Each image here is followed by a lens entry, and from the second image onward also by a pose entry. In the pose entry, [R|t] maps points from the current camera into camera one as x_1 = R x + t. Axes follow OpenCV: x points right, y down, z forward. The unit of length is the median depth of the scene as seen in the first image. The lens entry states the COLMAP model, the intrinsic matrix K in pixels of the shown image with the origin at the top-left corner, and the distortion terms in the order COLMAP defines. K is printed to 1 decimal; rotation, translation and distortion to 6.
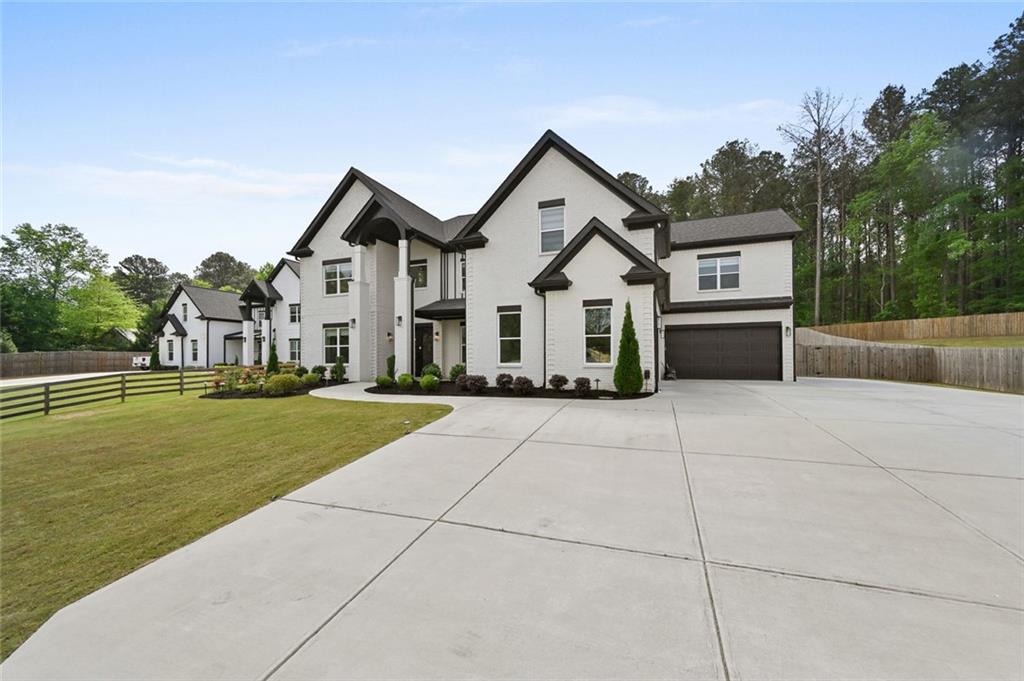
lens RADIAL K [[388.0, 0, 512.0], [0, 388.0, 340.5], [0, 0, 1]] dist [-0.000136, 0.000005]
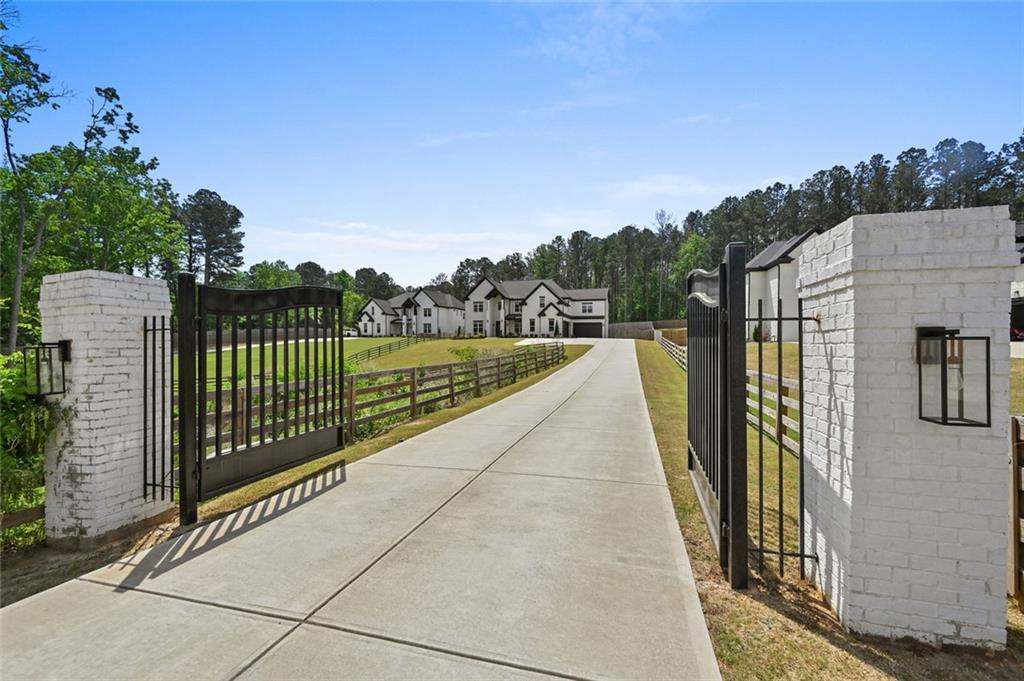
lens RADIAL K [[403.4, 0, 512.0], [0, 403.4, 340.5], [0, 0, 1]] dist [0.000076, 0.000124]
pose [[0.997745, 0.010855, 0.066228, -0.385347], [-0.013775, 0.998946, 0.043781, -0.028492], [-0.065683, -0.044594, 0.996844, -2.566770]]
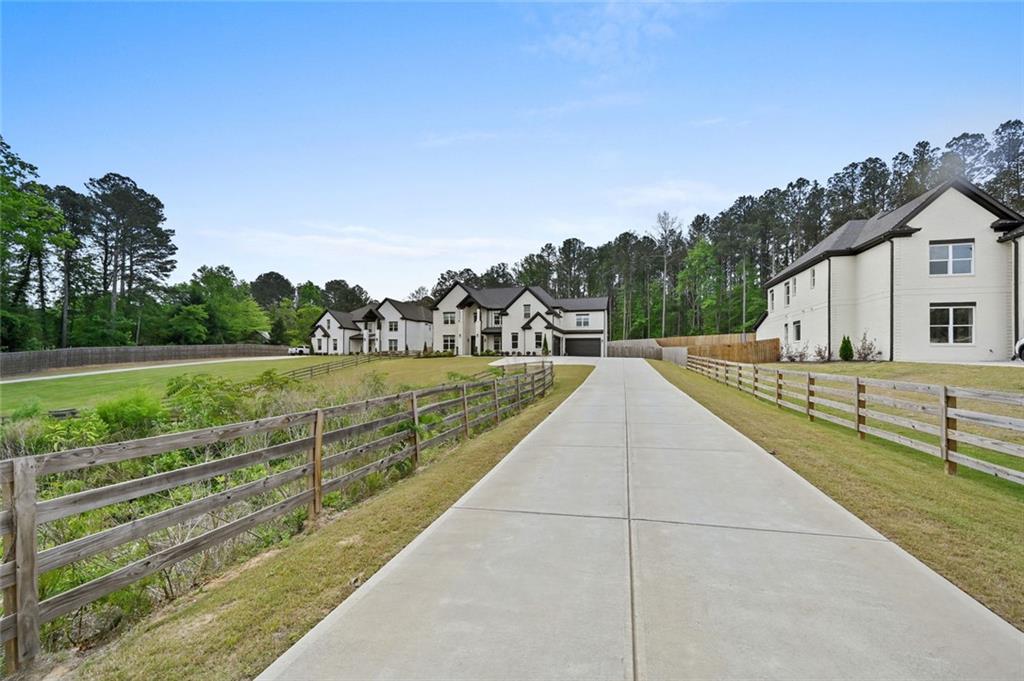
lens RADIAL K [[403.4, 0, 512.0], [0, 403.4, 340.5], [0, 0, 1]] dist [0.000076, 0.000124]
pose [[0.996039, 0.018279, 0.087019, -0.251576], [-0.017759, 0.999820, -0.006744, 0.005385], [-0.087126, 0.005171, 0.996184, -1.916624]]
